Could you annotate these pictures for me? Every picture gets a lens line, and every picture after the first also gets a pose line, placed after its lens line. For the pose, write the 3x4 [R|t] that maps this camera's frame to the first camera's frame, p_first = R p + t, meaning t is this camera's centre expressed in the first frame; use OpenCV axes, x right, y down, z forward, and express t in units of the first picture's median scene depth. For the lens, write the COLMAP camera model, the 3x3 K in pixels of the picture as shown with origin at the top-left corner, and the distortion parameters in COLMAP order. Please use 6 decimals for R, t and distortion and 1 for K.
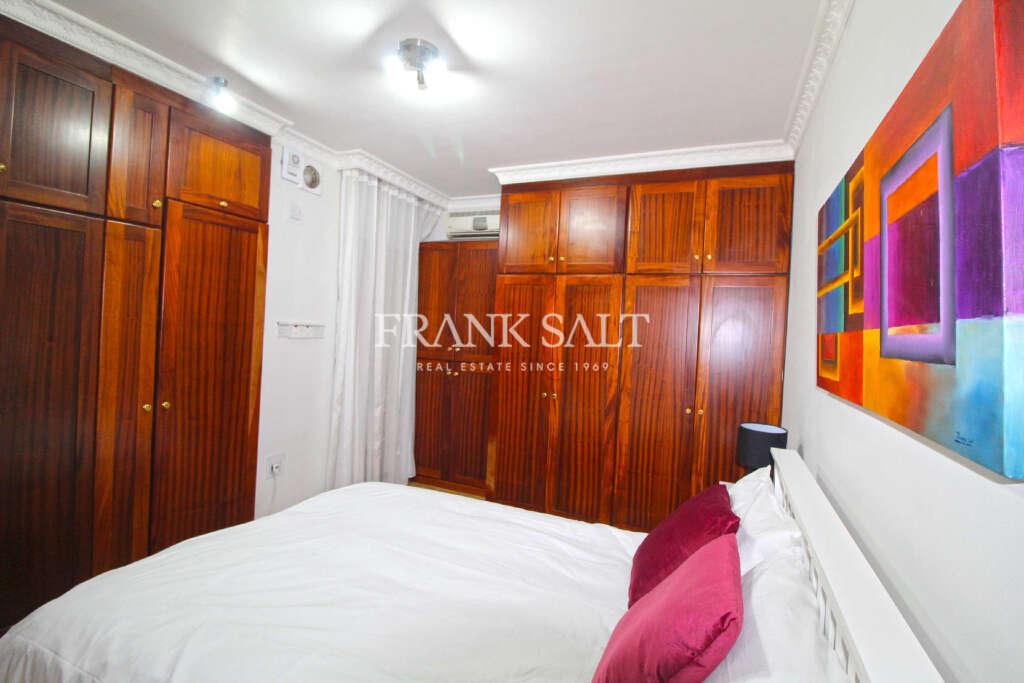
lens RADIAL K [[474.6, 0, 514.0], [0, 474.6, 330.9], [0, 0, 1]] dist [-0.003456, -0.000550]
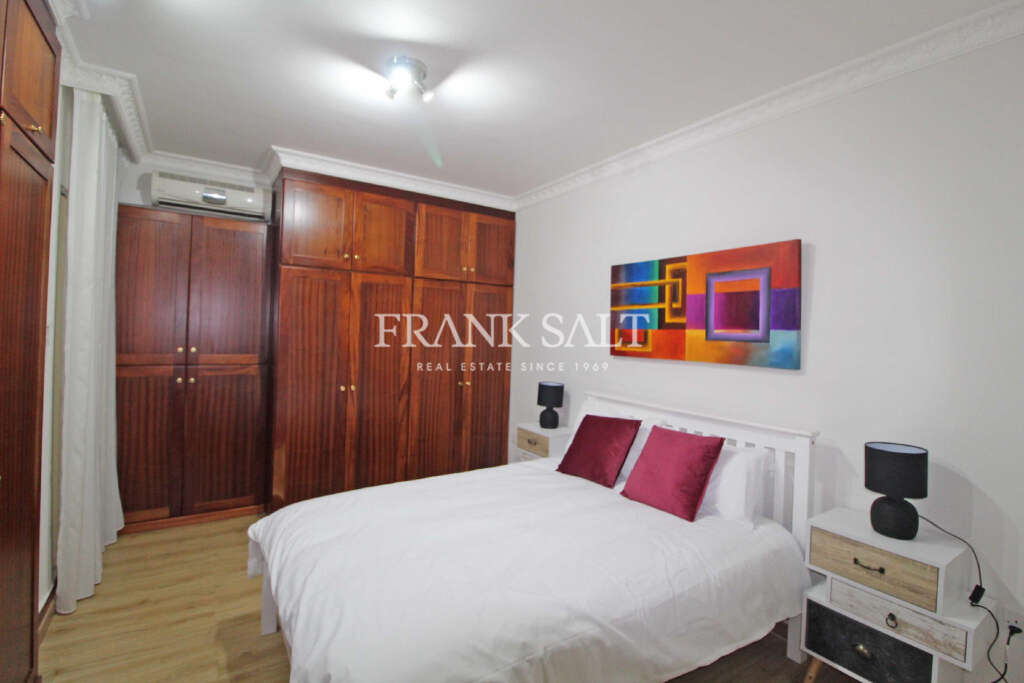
lens RADIAL K [[474.6, 0, 514.0], [0, 474.6, 330.9], [0, 0, 1]] dist [-0.003456, -0.000550]
pose [[0.536559, -0.034292, 0.843166, -0.637012], [0.001458, 0.999210, 0.039711, -0.030887], [-0.843862, -0.020078, 0.536185, 0.143764]]
